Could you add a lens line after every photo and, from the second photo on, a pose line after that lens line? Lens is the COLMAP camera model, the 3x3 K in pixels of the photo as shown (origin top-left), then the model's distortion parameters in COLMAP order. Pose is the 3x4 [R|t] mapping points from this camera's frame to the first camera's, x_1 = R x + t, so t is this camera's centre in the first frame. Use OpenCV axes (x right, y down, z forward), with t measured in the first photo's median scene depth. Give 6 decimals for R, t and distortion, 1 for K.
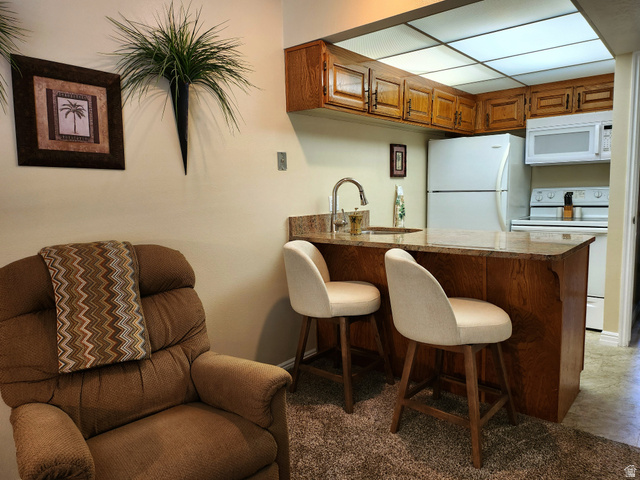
lens RADIAL K [[452.2, 0, 320.0], [0, 452.2, 240.0], [0, 0, 1]] dist [0.002522, -0.004436]
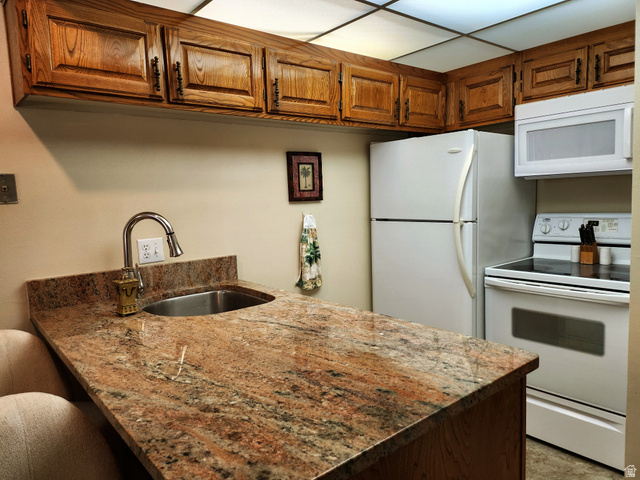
lens RADIAL K [[452.2, 0, 320.0], [0, 452.2, 240.0], [0, 0, 1]] dist [0.002522, -0.004436]
pose [[0.984165, 0.003344, -0.177225, 0.307966], [-0.005543, 0.999914, -0.011914, -0.073222], [0.177170, 0.012708, 0.984098, 0.345963]]
